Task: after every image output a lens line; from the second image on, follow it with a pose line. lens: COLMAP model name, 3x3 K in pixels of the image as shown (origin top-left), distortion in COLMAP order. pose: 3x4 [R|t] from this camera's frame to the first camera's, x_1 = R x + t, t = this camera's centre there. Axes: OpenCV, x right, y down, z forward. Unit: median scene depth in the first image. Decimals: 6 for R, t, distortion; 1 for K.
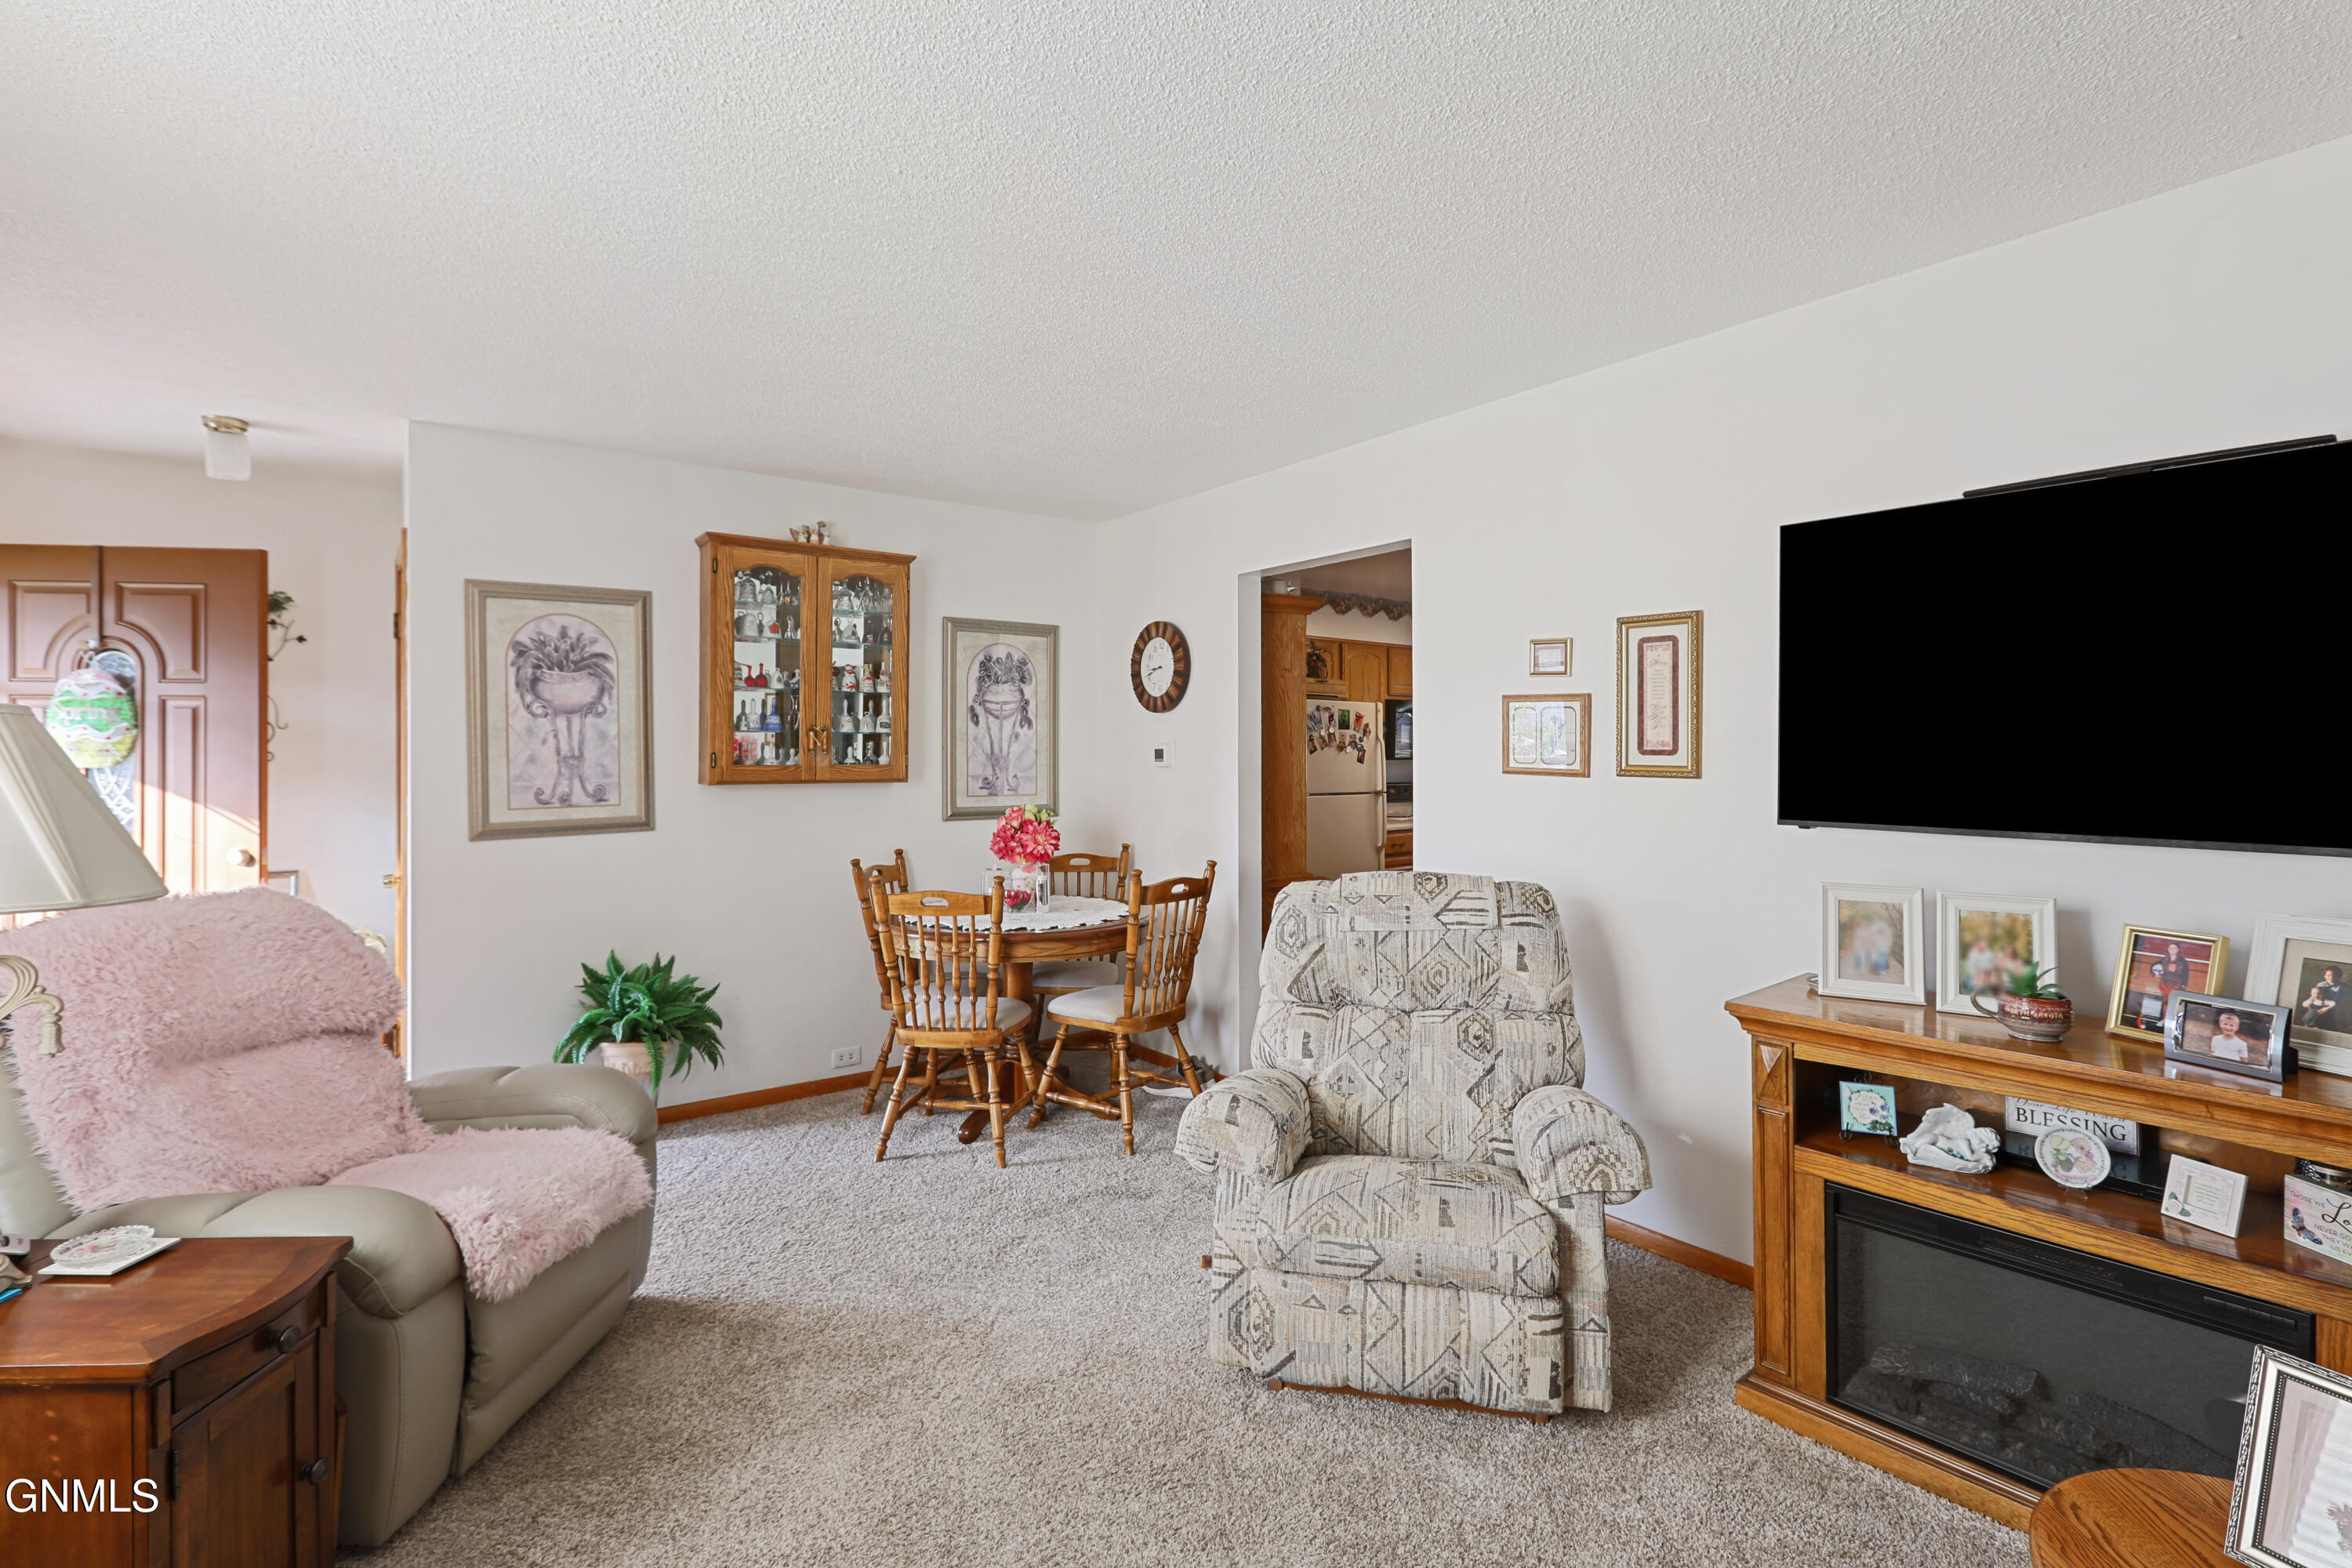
lens RADIAL K [[1076.2, 0, 1204.7], [0, 1076.2, 748.3], [0, 0, 1]] dist [-0.019474, 0.004267]
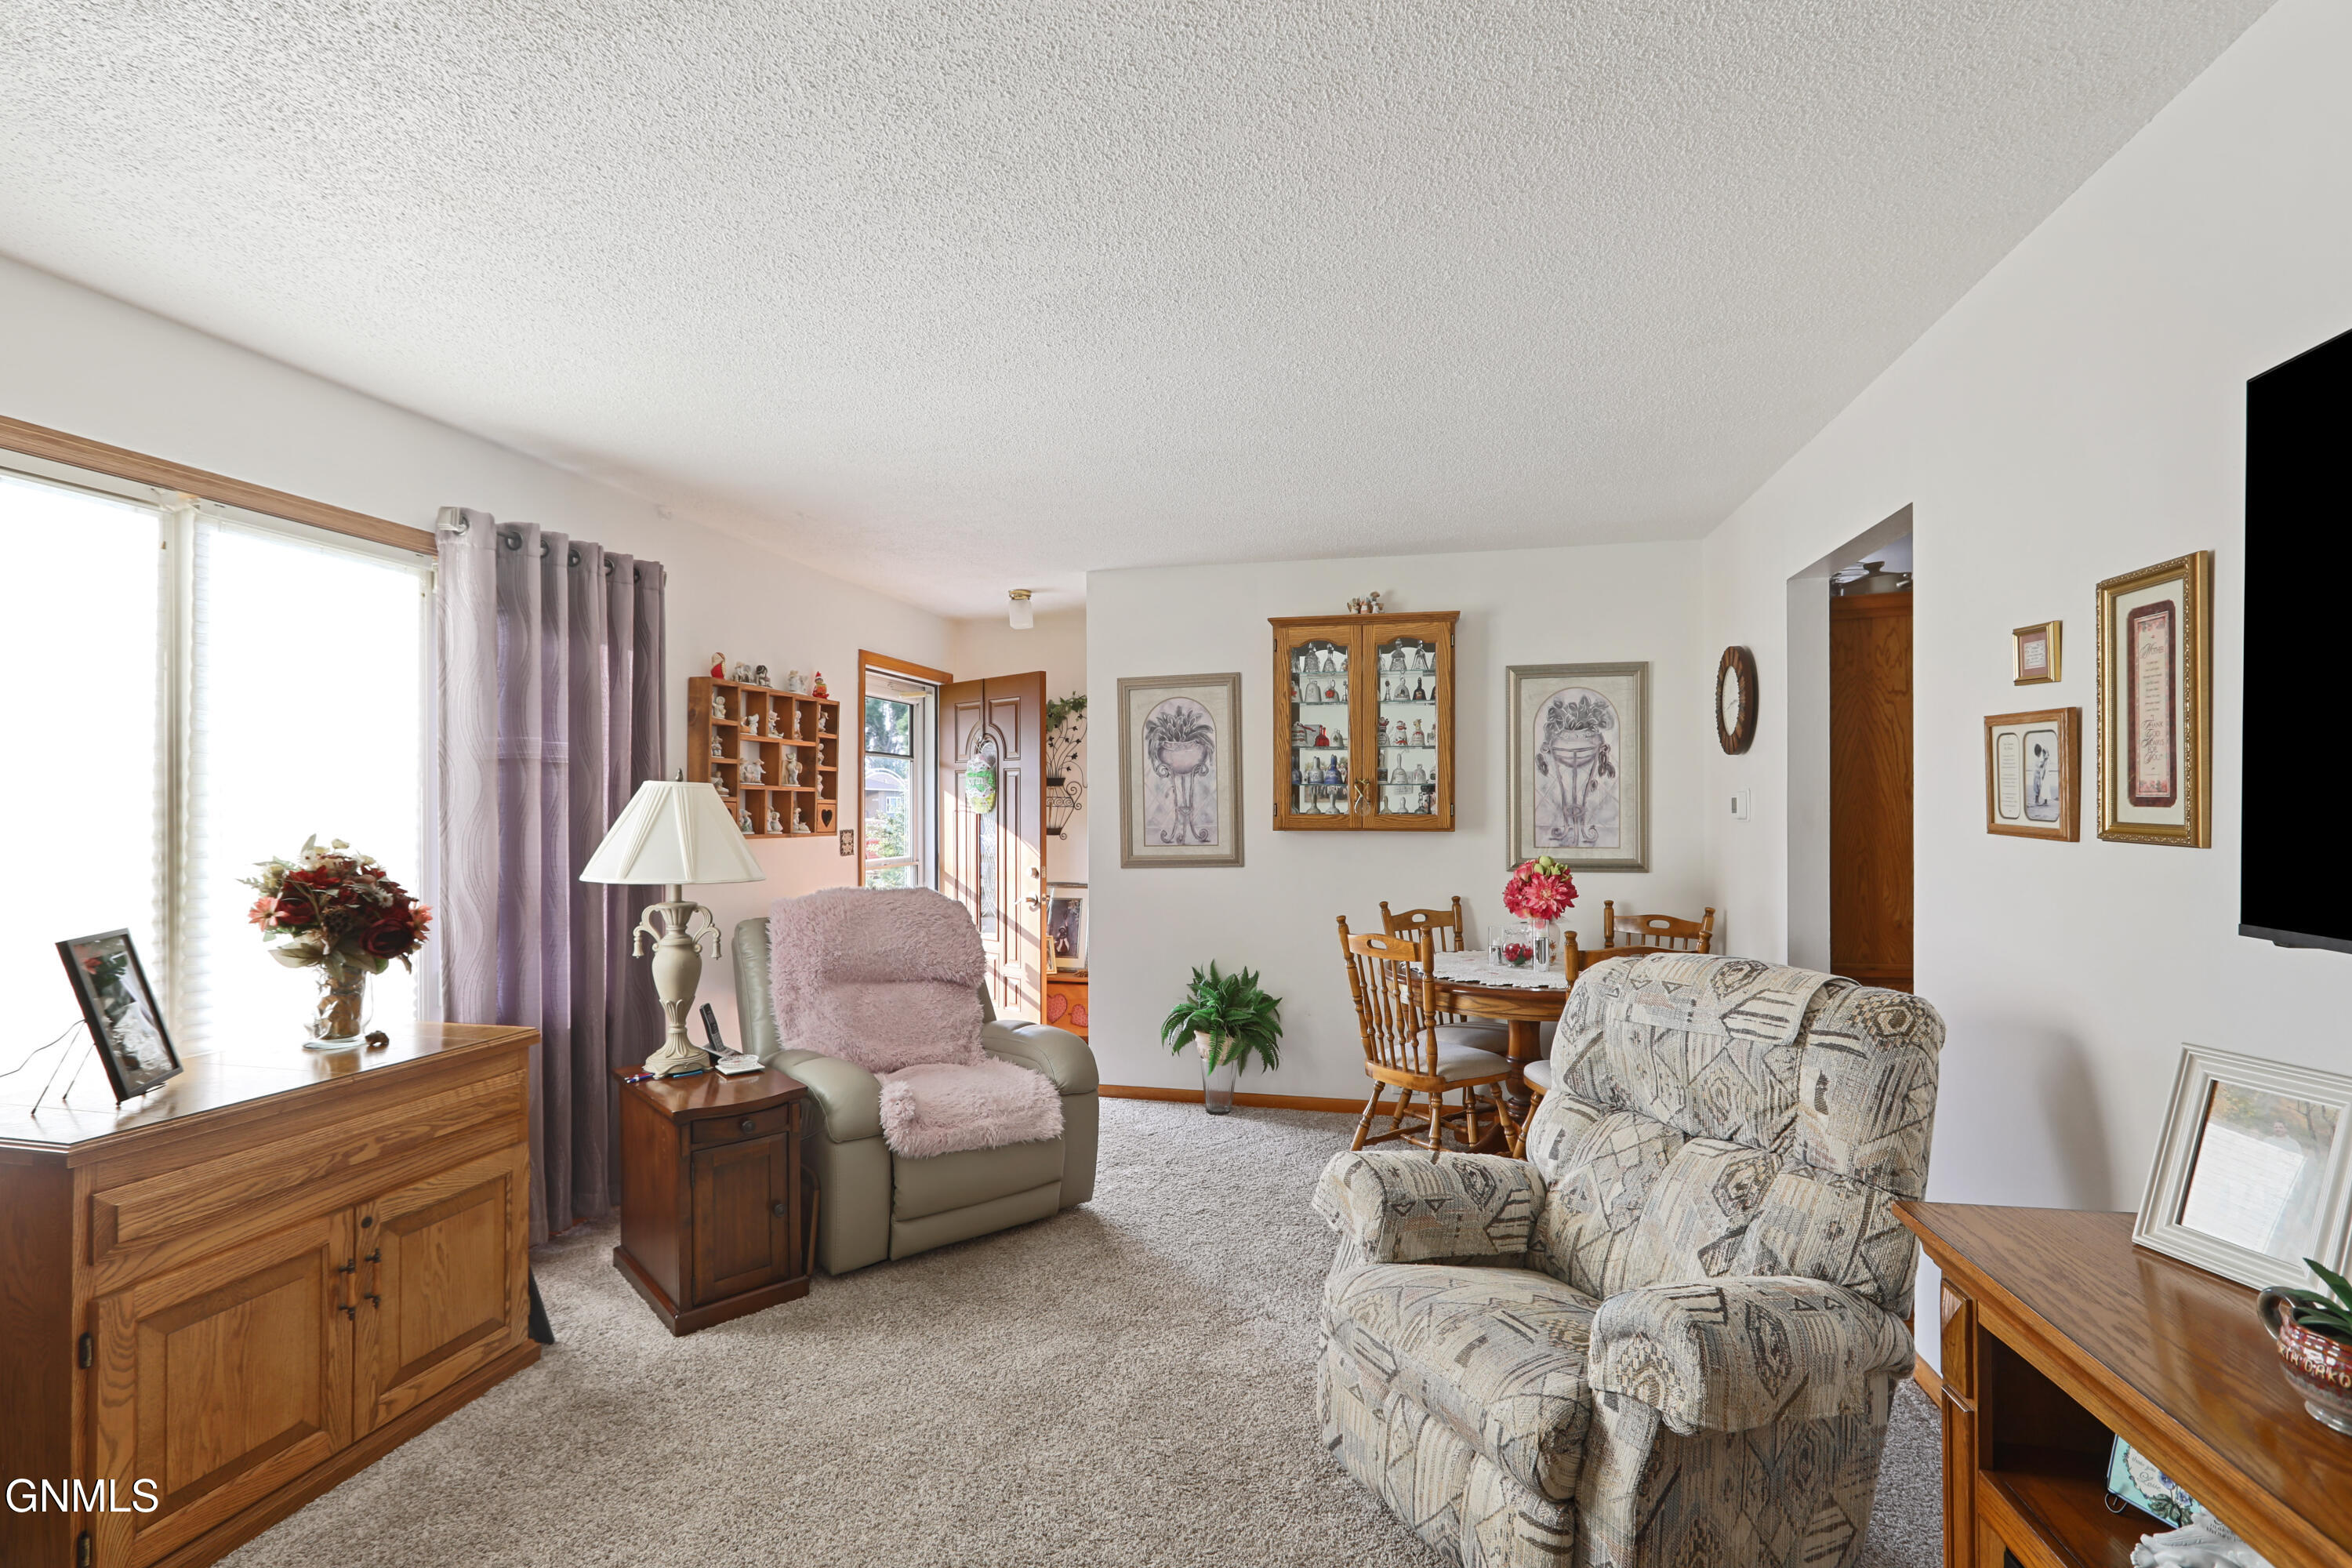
lens RADIAL K [[1076.2, 0, 1175.3], [0, 1076.2, 802.1], [0, 0, 1]] dist [-0.019474, 0.004267]
pose [[0.632378, -0.002361, -0.774656, 0.442485], [0.005743, 0.999982, 0.001641, 0.000125], [0.774639, -0.005486, 0.632380, 0.176374]]
